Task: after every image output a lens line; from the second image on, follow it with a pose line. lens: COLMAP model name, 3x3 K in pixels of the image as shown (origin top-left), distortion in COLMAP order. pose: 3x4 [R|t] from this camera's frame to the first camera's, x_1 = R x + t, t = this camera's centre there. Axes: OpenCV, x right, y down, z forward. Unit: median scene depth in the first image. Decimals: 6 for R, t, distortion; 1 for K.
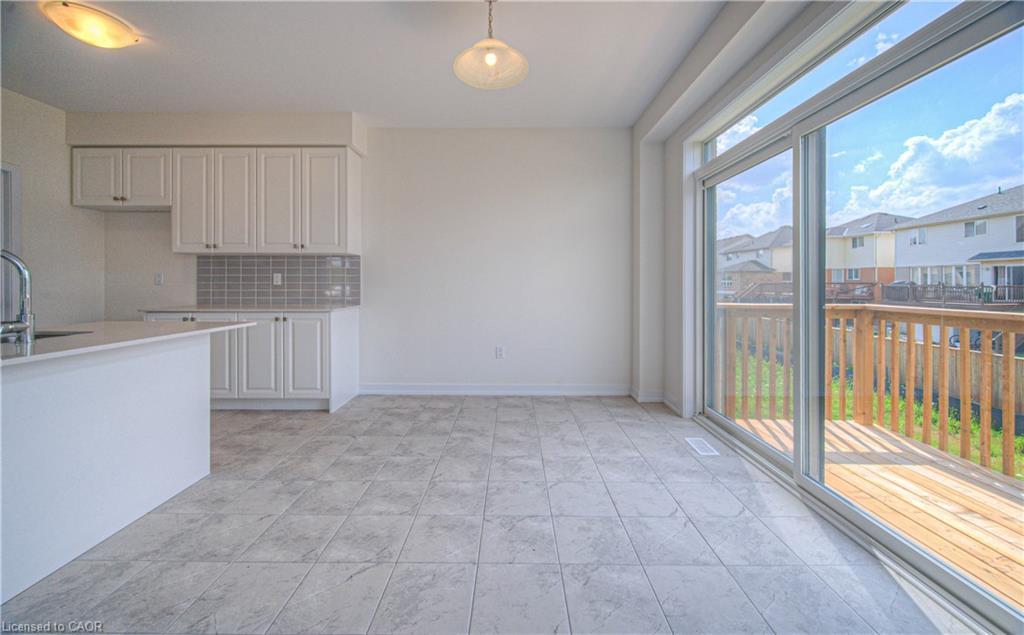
lens RADIAL K [[393.0, 0, 508.1], [0, 393.0, 281.4], [0, 0, 1]] dist [-0.001486, -0.000344]
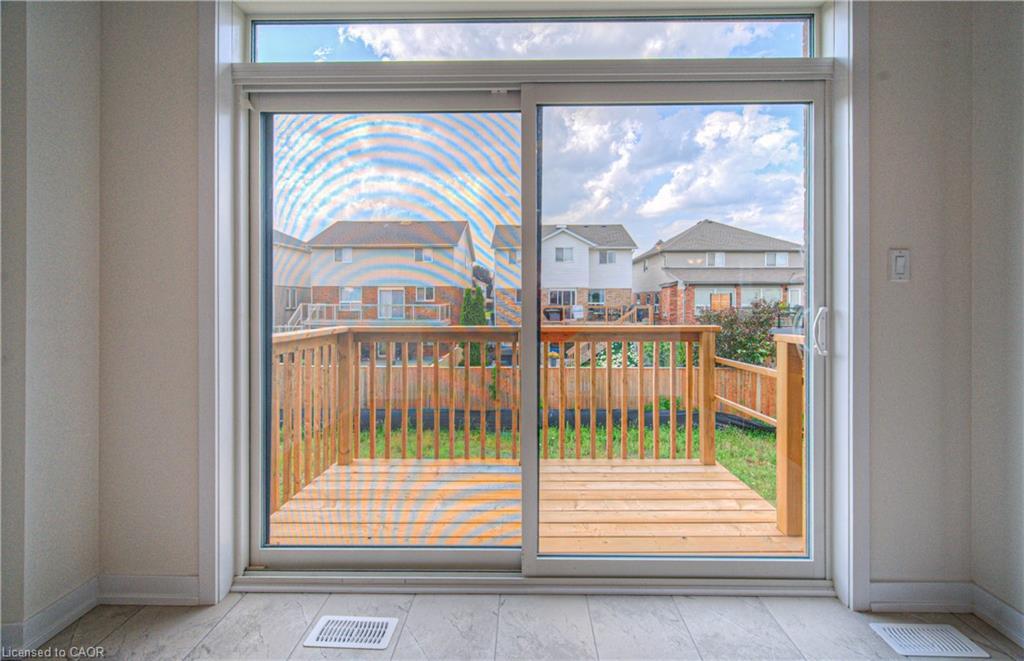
lens RADIAL K [[415.8, 0, 521.4], [0, 415.8, 301.8], [0, 0, 1]] dist [-0.002602, -0.000582]
pose [[-0.001505, 0.002030, 0.999997, -0.021243], [-0.001705, 0.999996, -0.002032, 0.004717], [-0.999997, -0.001708, -0.001502, 0.583261]]
